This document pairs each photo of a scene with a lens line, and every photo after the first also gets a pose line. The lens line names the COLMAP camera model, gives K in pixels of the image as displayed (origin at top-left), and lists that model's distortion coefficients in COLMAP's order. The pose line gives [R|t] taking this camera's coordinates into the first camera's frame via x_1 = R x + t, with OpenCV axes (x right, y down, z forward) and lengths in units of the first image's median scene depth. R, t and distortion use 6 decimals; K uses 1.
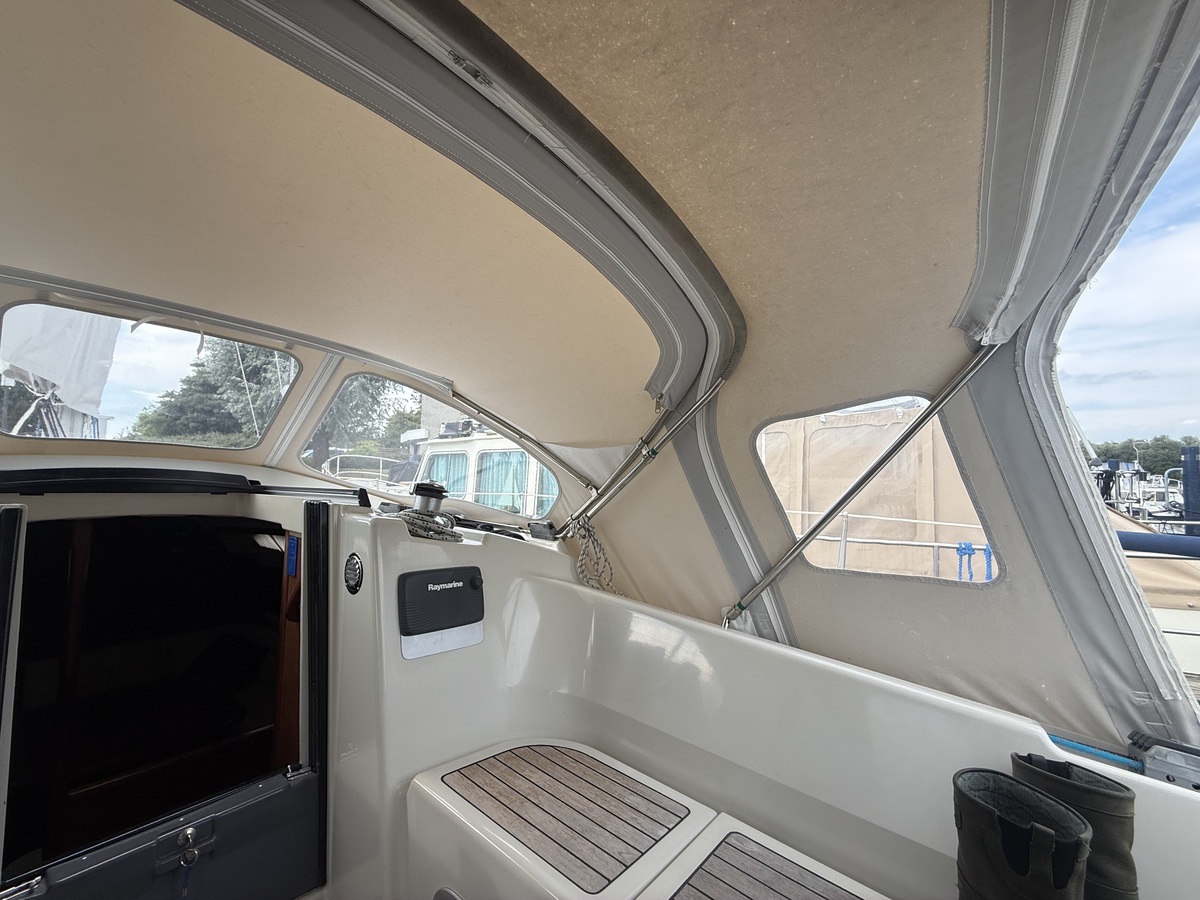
lens RADIAL K [[478.7, 0, 595.9], [0, 478.7, 451.2], [0, 0, 1]] dist [0.000171, 0.000021]
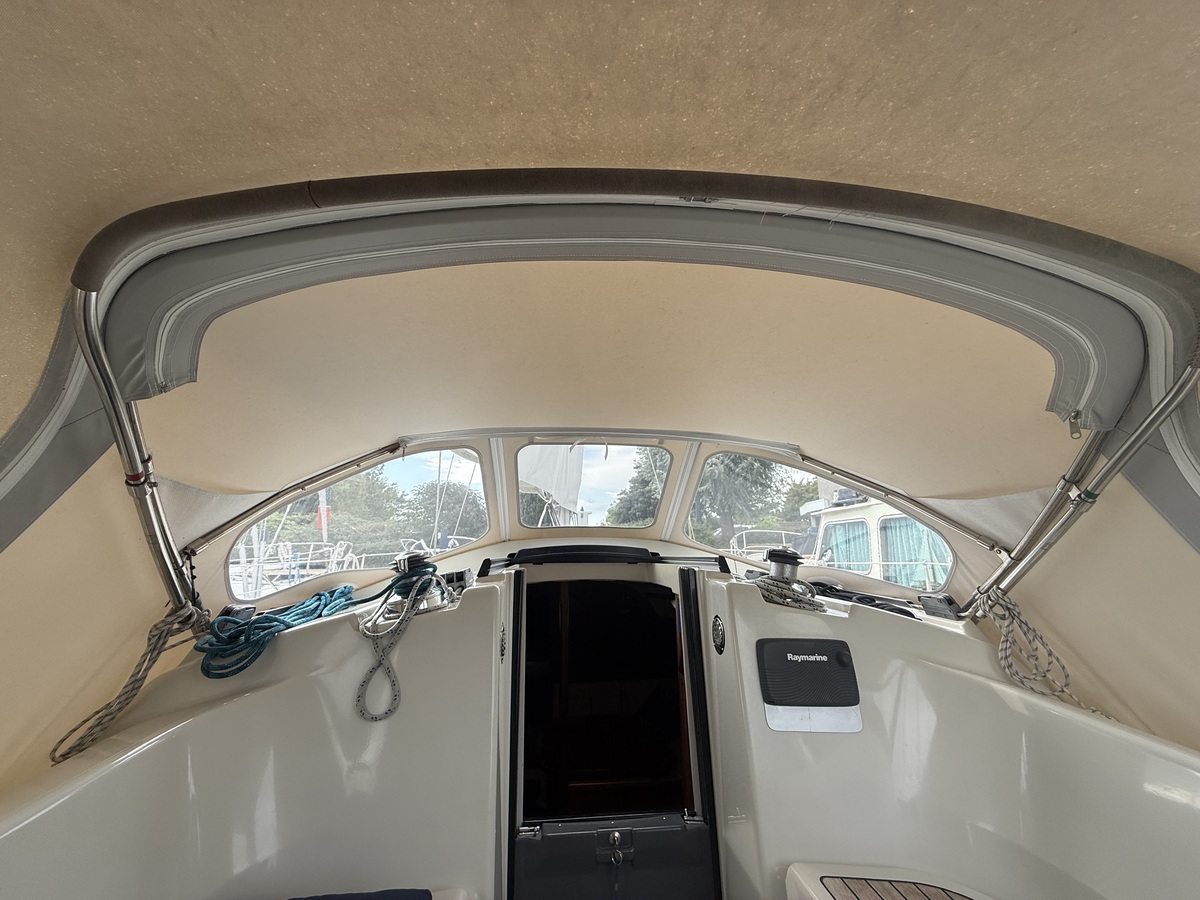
lens RADIAL K [[478.7, 0, 595.9], [0, 478.7, 451.2], [0, 0, 1]] dist [0.000171, 0.000021]
pose [[0.702662, -0.171410, -0.690569, 0.104678], [0.066611, 0.982133, -0.176004, 0.014644], [0.708399, 0.077672, 0.701525, -0.000064]]
